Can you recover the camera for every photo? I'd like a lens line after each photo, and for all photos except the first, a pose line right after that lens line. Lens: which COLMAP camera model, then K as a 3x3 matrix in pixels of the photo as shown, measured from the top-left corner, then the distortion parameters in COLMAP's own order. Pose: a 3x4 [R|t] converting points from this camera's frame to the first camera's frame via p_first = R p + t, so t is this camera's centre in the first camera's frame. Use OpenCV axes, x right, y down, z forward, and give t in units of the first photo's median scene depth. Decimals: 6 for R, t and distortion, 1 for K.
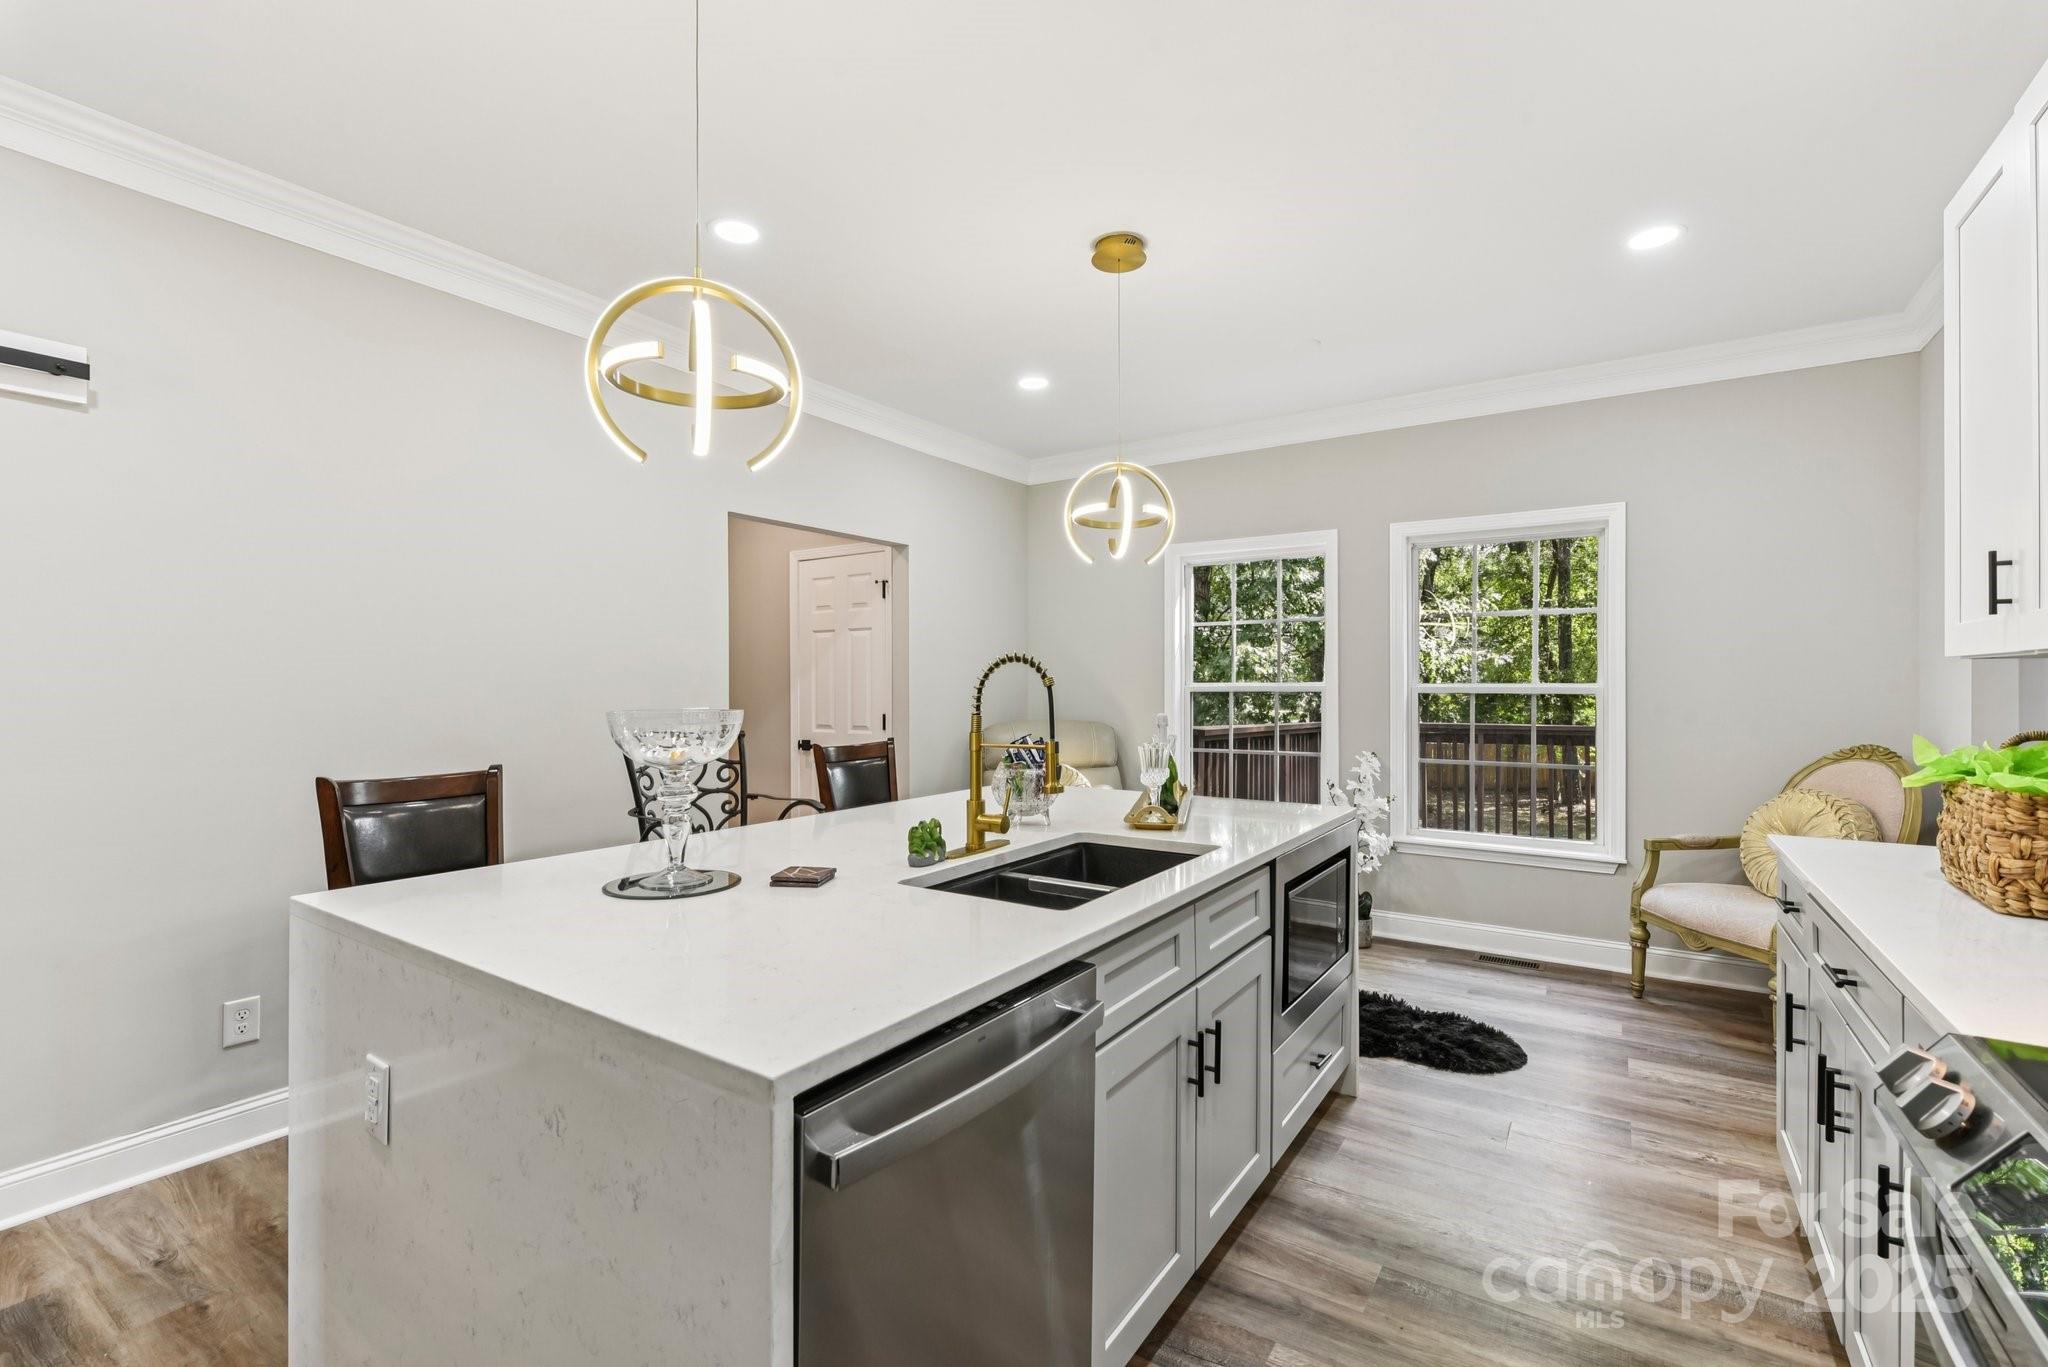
lens RADIAL K [[898.1, 0, 1024.0], [0, 898.1, 683.5], [0, 0, 1]] dist [0.000856, 0.000178]
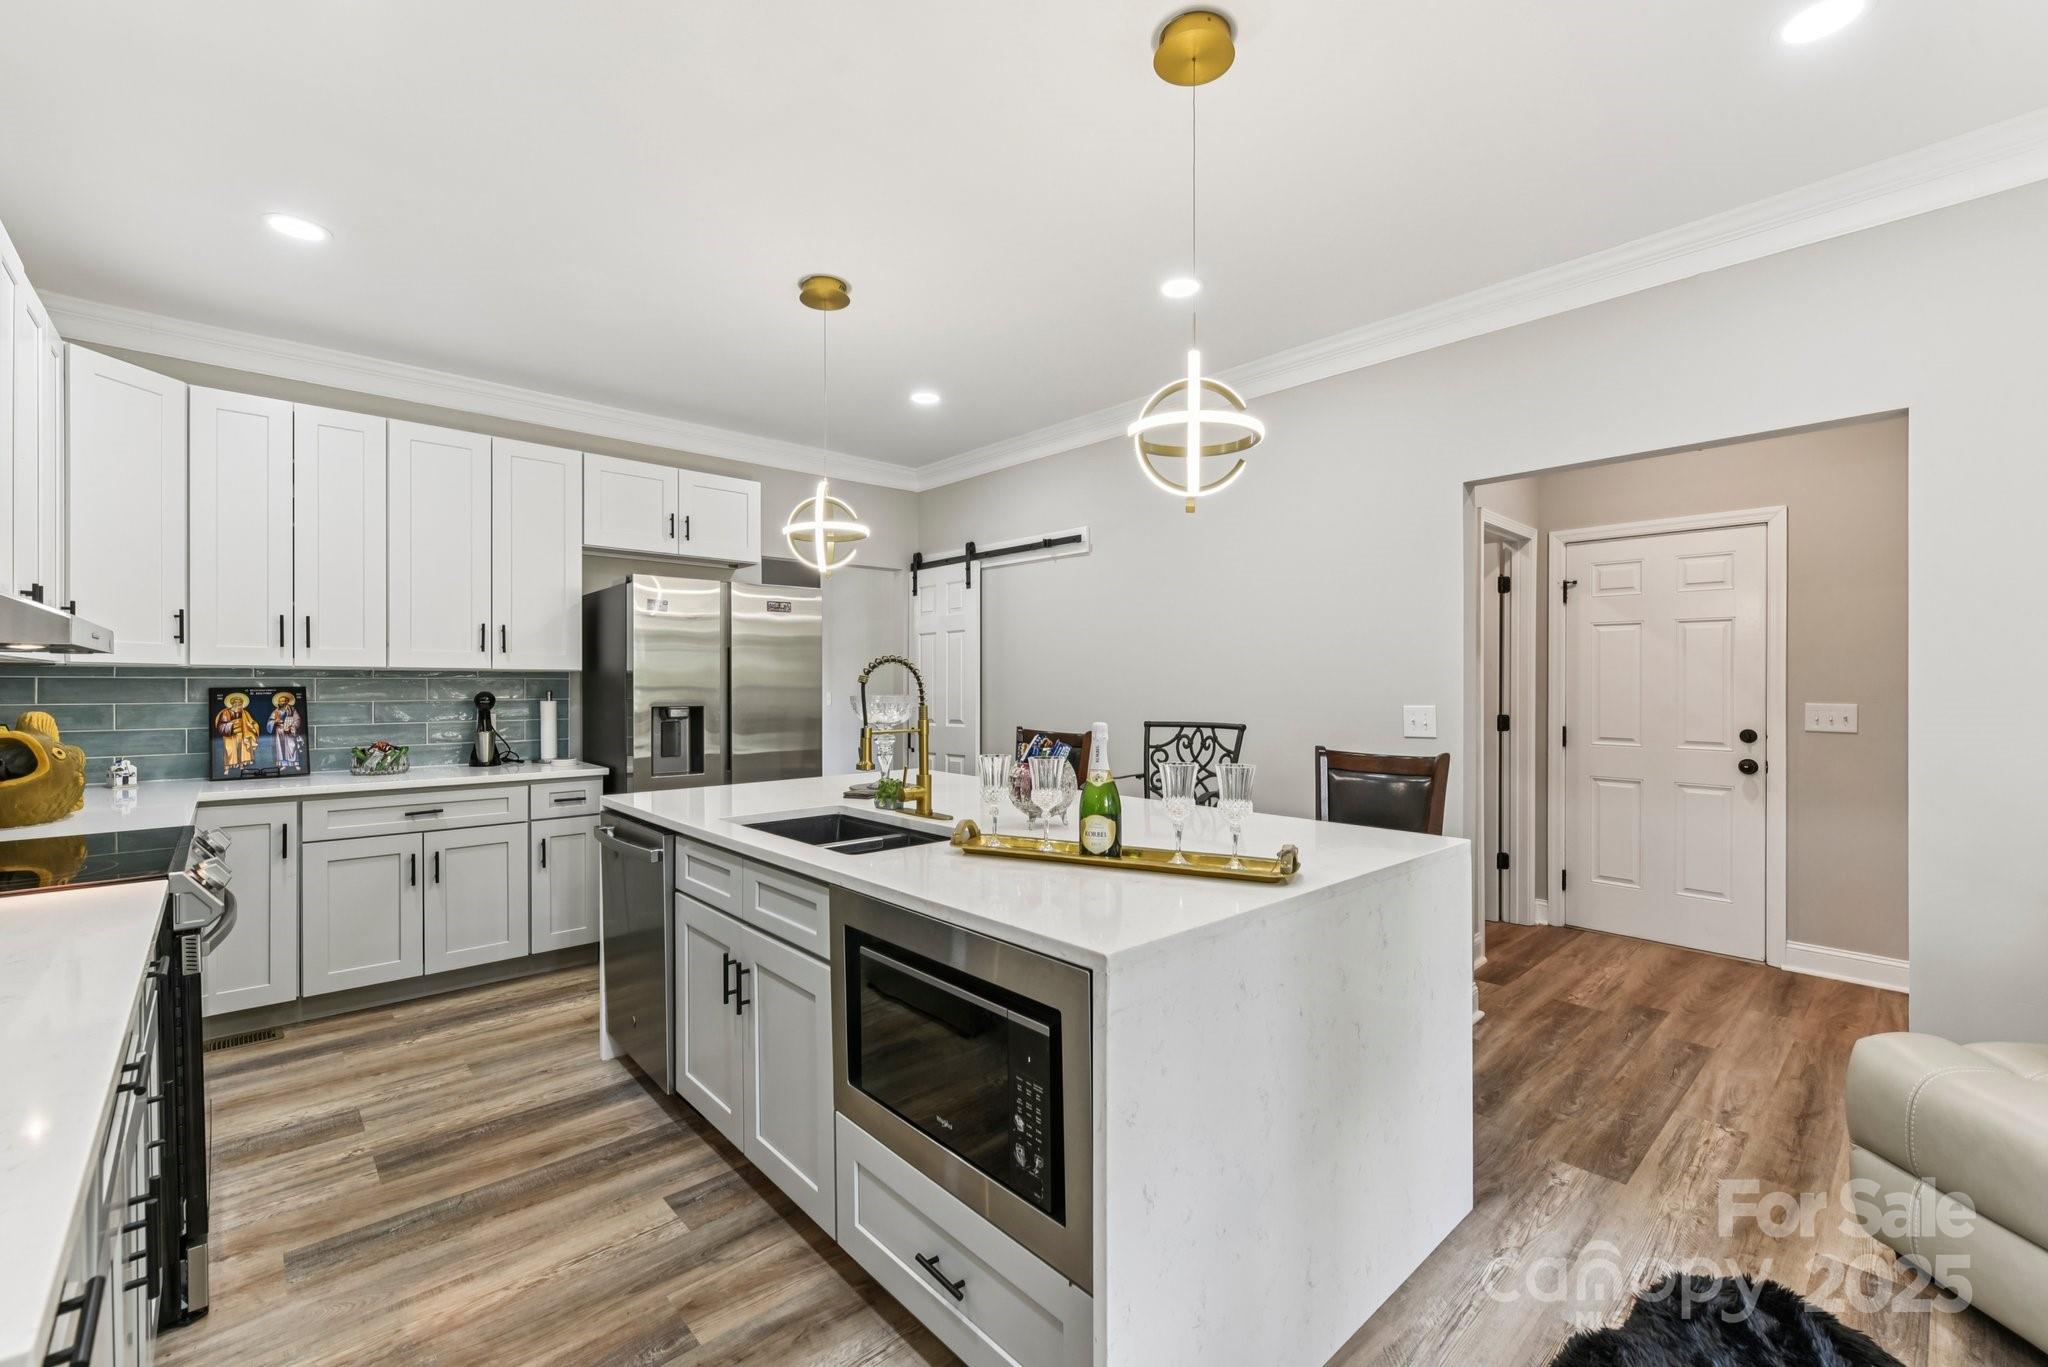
lens RADIAL K [[855.6, 0, 1024.0], [0, 855.6, 683.5], [0, 0, 1]] dist [-0.000198, -0.000182]
pose [[-0.234734, 0.004231, -0.972050, 1.104363], [0.000865, 0.999991, 0.004144, 0.000407], [0.972059, 0.000132, -0.234735, 1.465668]]
